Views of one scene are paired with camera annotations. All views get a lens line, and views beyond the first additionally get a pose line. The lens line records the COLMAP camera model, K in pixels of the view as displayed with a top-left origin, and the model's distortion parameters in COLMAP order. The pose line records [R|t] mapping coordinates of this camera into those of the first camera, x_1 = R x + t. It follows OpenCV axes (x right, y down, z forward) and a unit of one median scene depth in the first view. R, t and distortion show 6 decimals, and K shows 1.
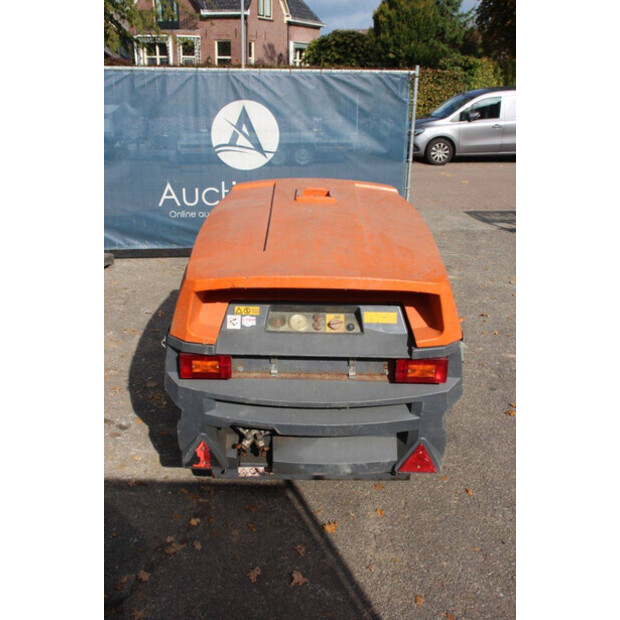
lens RADIAL K [[683.1, 0, 310.2], [0, 683.1, 311.9], [0, 0, 1]] dist [0.017165, 0.000000]
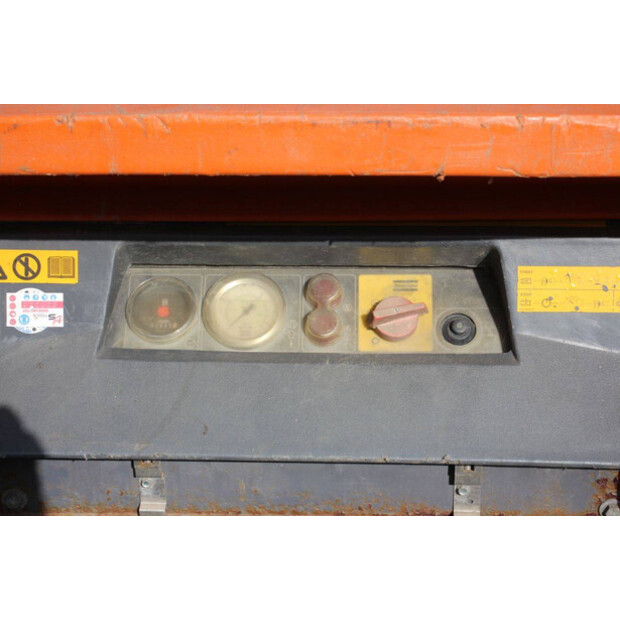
lens RADIAL K [[1366.5, 0, 310.4], [0, 1366.5, 311.4], [0, 0, 1]] dist [0.319881, 0.000000]
pose [[0.999351, -0.010944, -0.034307, 0.022991], [0.013717, 0.996565, 0.081674, -0.024179], [0.033295, -0.082092, 0.996068, 0.512722]]
